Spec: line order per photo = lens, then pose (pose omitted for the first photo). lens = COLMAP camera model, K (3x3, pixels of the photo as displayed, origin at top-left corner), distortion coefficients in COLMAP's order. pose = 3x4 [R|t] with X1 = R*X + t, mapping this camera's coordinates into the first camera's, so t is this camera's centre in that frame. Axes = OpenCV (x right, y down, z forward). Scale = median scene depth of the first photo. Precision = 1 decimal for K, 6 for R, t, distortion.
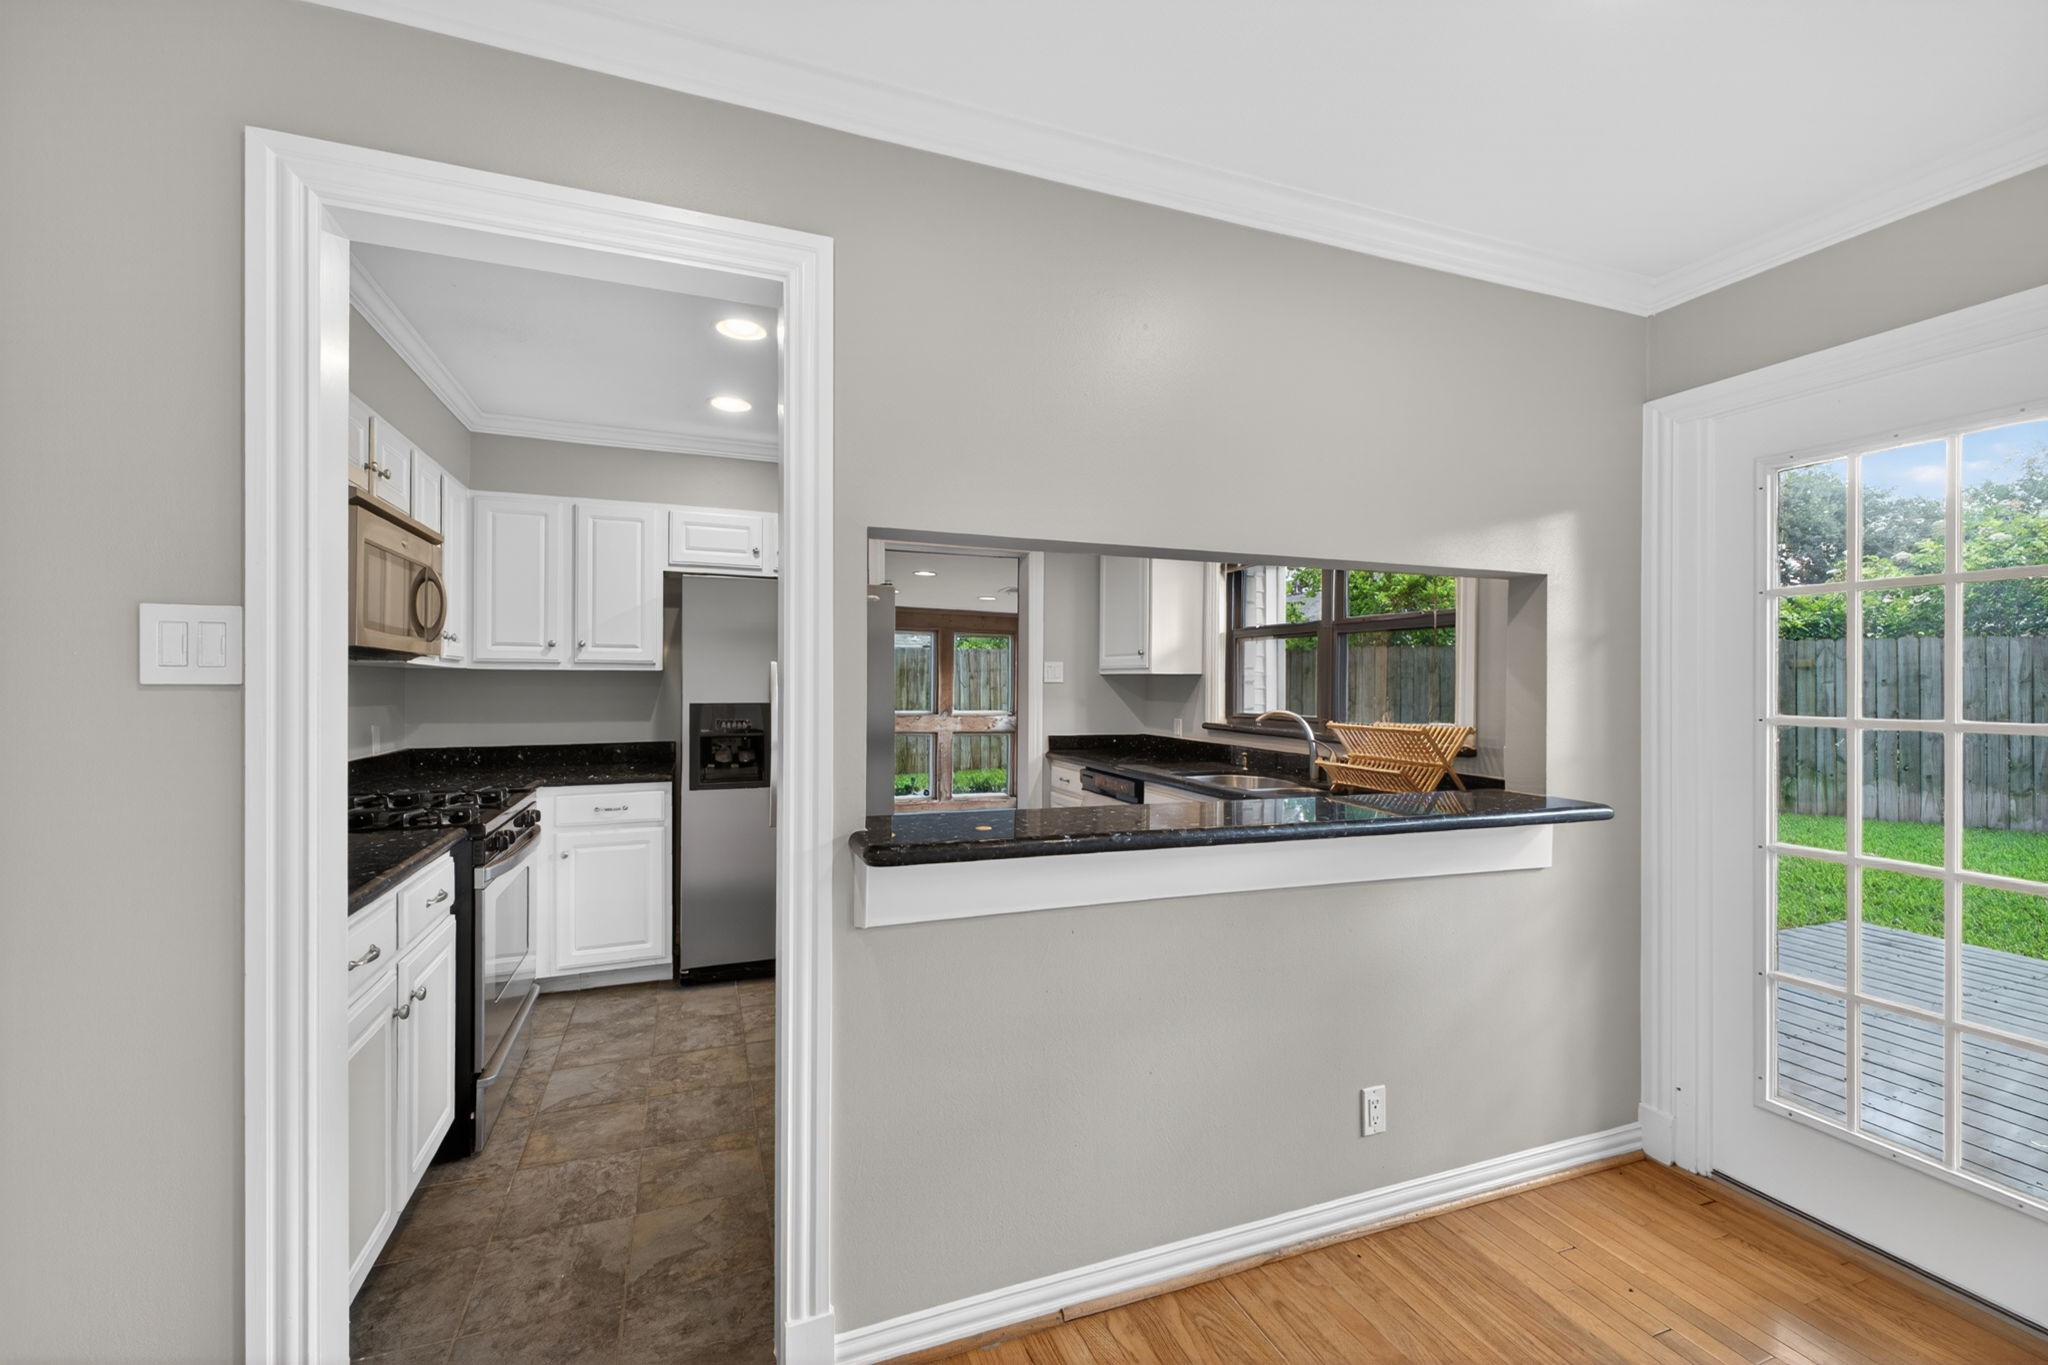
lens RADIAL K [[842.8, 0, 1022.0], [0, 842.8, 678.2], [0, 0, 1]] dist [0.011858, -0.001165]
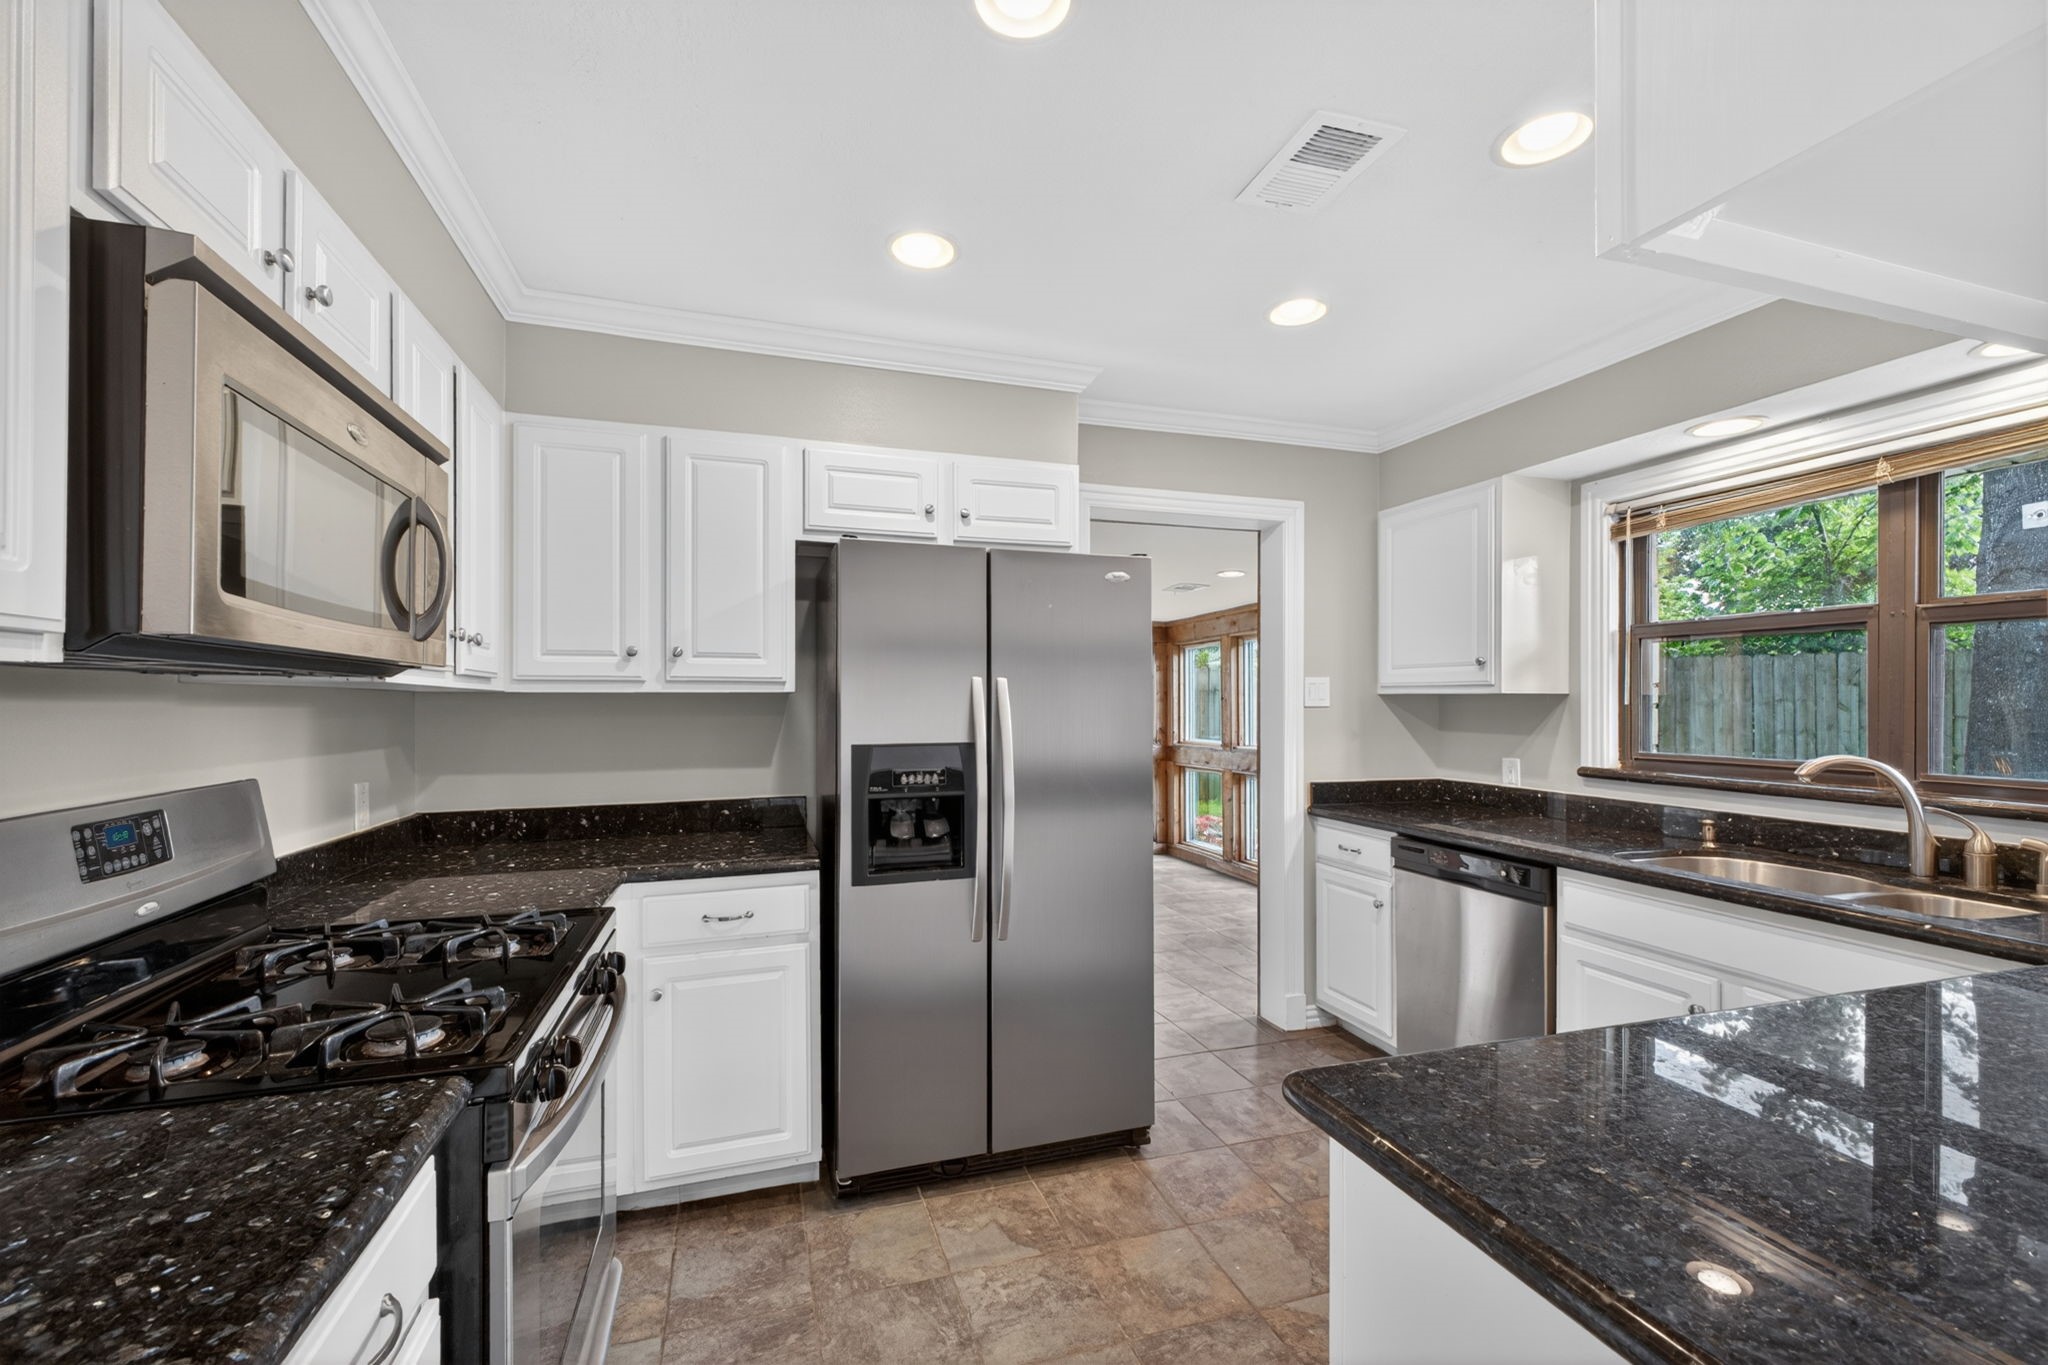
lens RADIAL K [[842.8, 0, 1026.2], [0, 842.8, 697.0], [0, 0, 1]] dist [0.011858, -0.001165]
pose [[0.998836, -0.004754, -0.047994, -0.229058], [0.004702, 0.999988, -0.001189, -0.004230], [0.047999, 0.000962, 0.998847, 0.378494]]
